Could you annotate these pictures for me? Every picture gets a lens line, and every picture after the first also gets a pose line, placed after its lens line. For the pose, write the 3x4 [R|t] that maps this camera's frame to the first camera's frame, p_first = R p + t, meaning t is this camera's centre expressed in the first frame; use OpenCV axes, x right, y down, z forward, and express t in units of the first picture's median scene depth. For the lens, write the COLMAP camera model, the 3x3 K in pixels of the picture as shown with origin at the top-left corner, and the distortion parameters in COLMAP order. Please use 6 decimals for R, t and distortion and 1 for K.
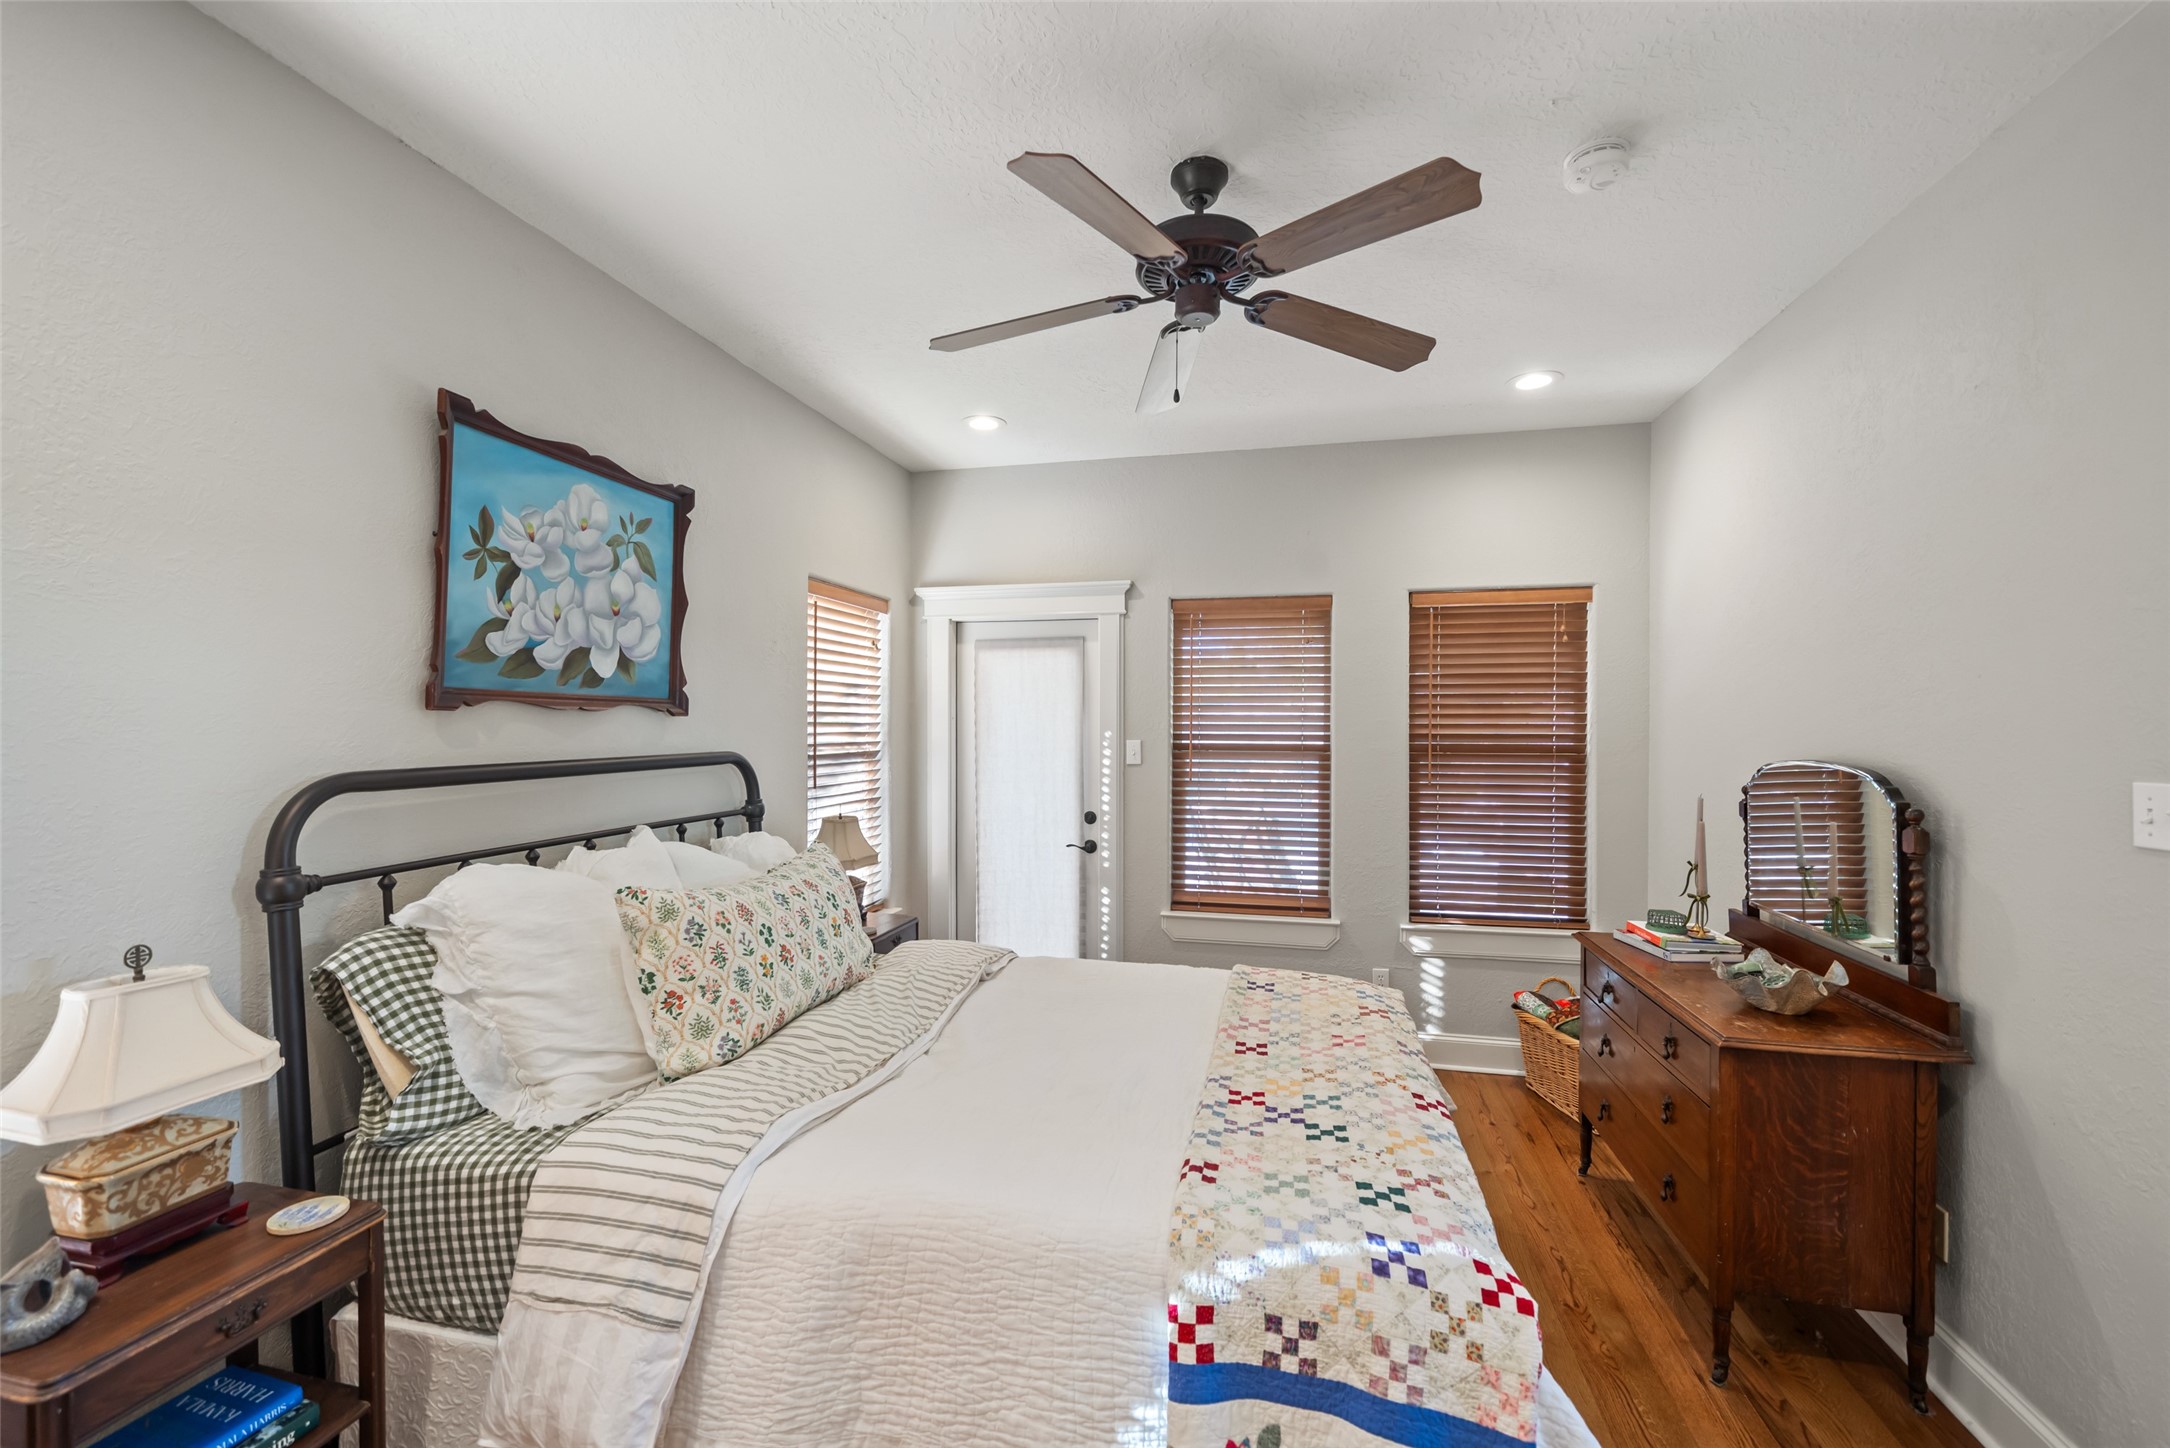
lens RADIAL K [[888.2, 0, 1081.2], [0, 888.2, 728.6], [0, 0, 1]] dist [-0.002519, -0.000238]
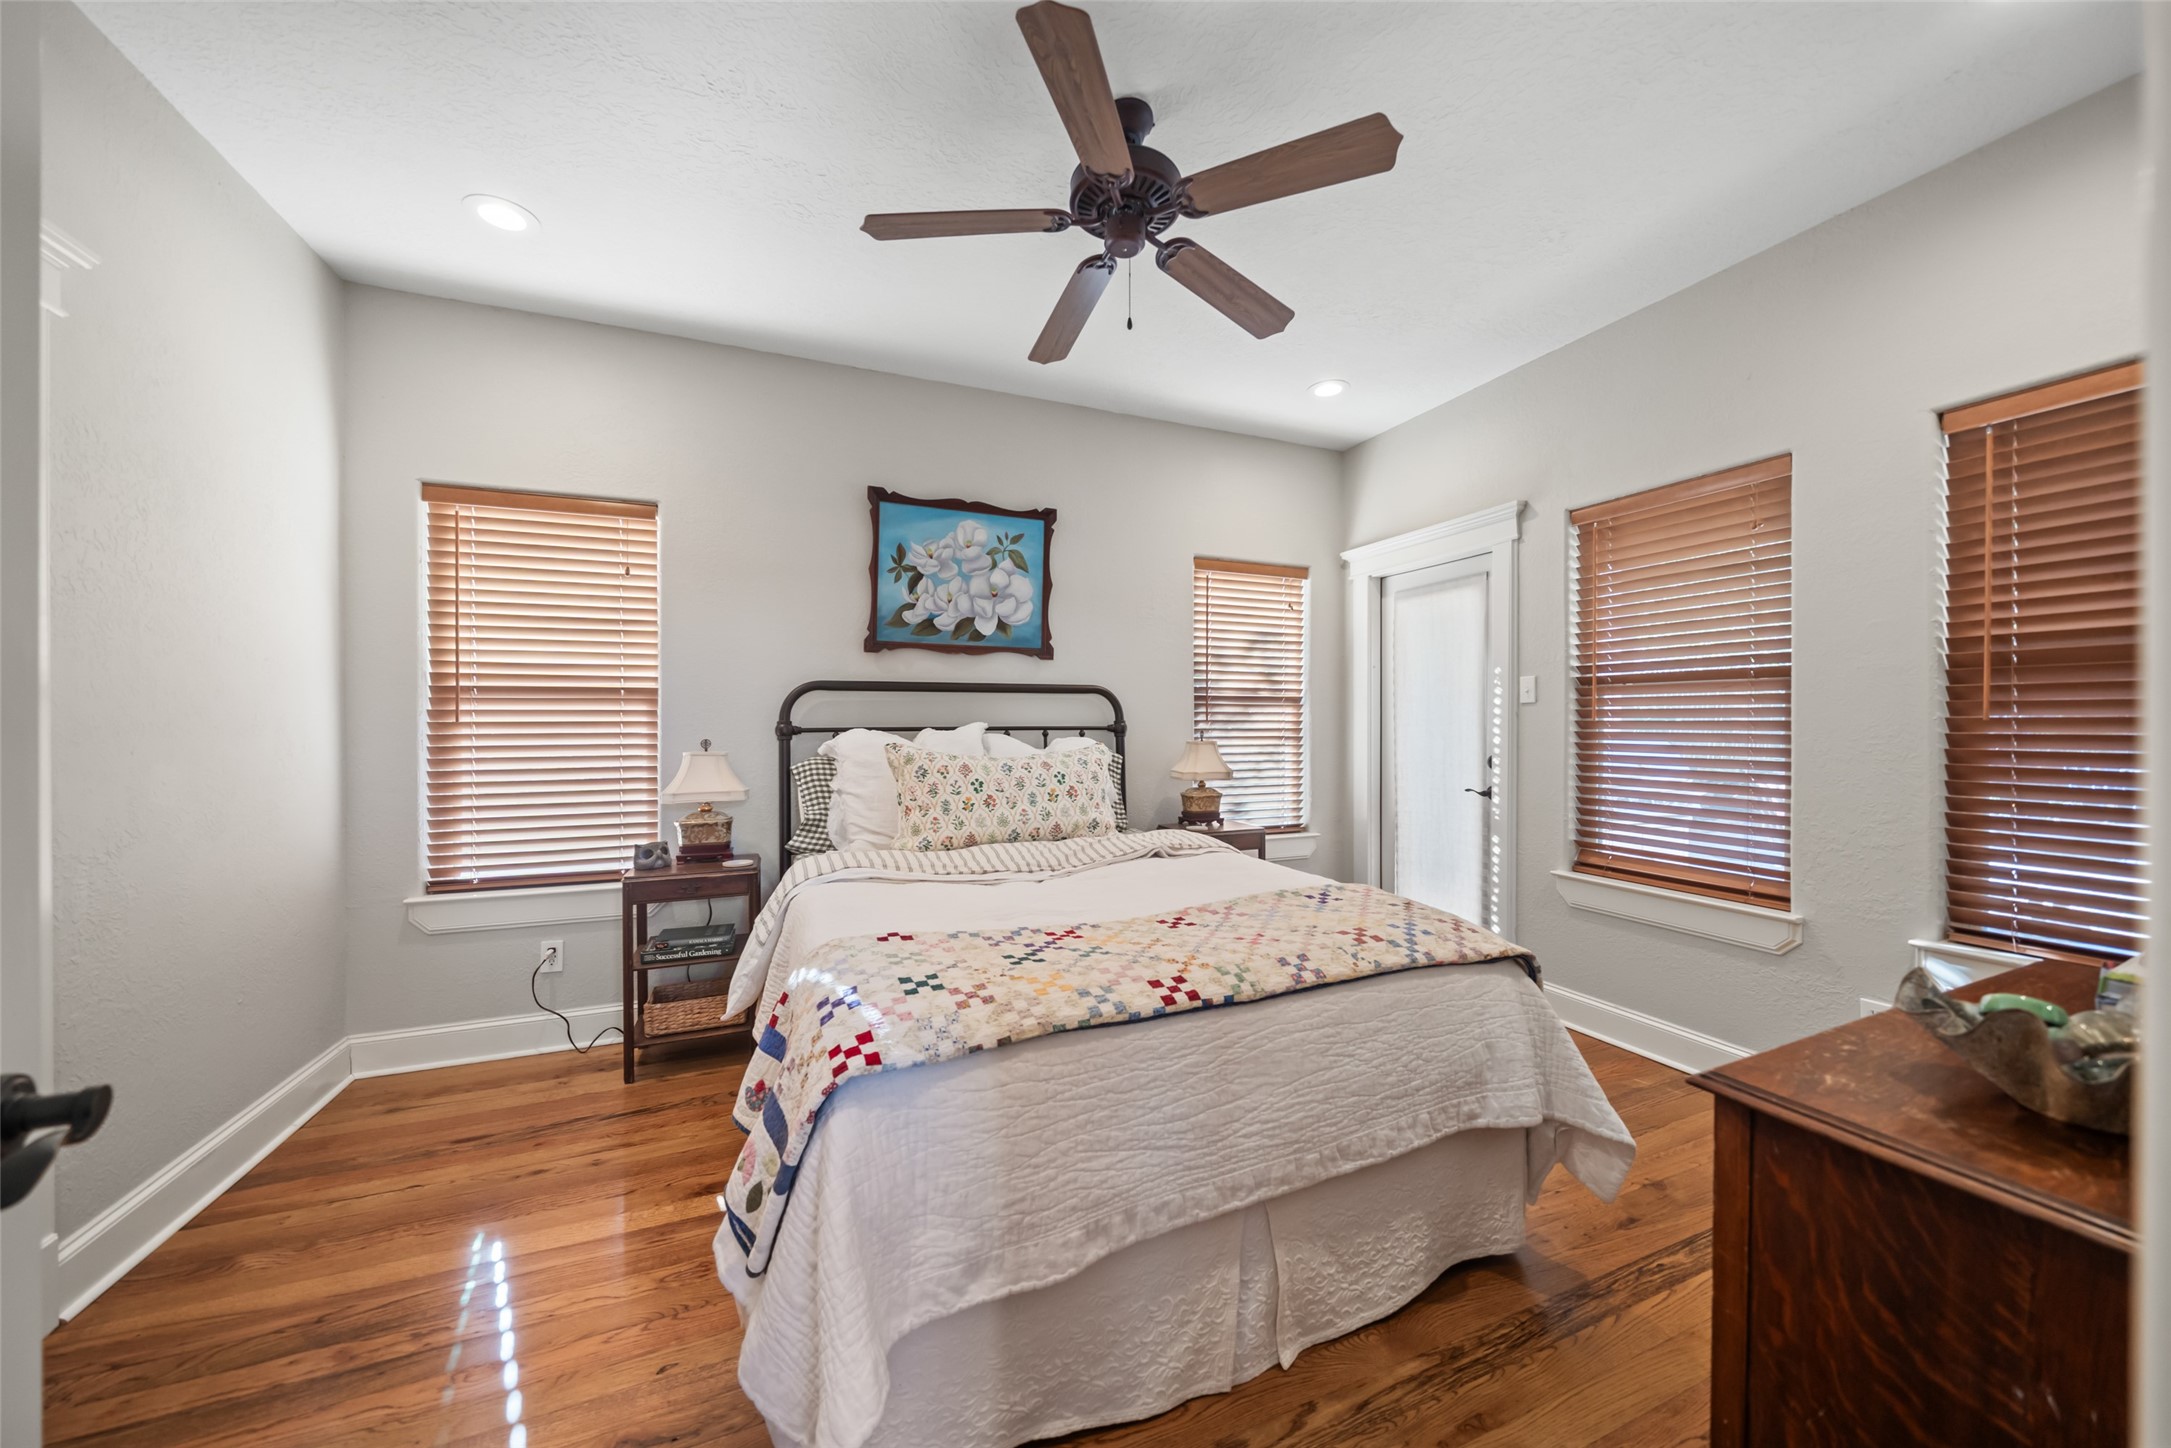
lens RADIAL K [[742.7, 0, 1094.8], [0, 742.7, 722.6], [0, 0, 1]] dist [-0.007978, 0.000306]
pose [[0.596529, -0.001648, -0.802590, 0.726678], [-0.001707, 0.999993, -0.003323, 0.115183], [0.802590, 0.003352, 0.596522, 0.359584]]
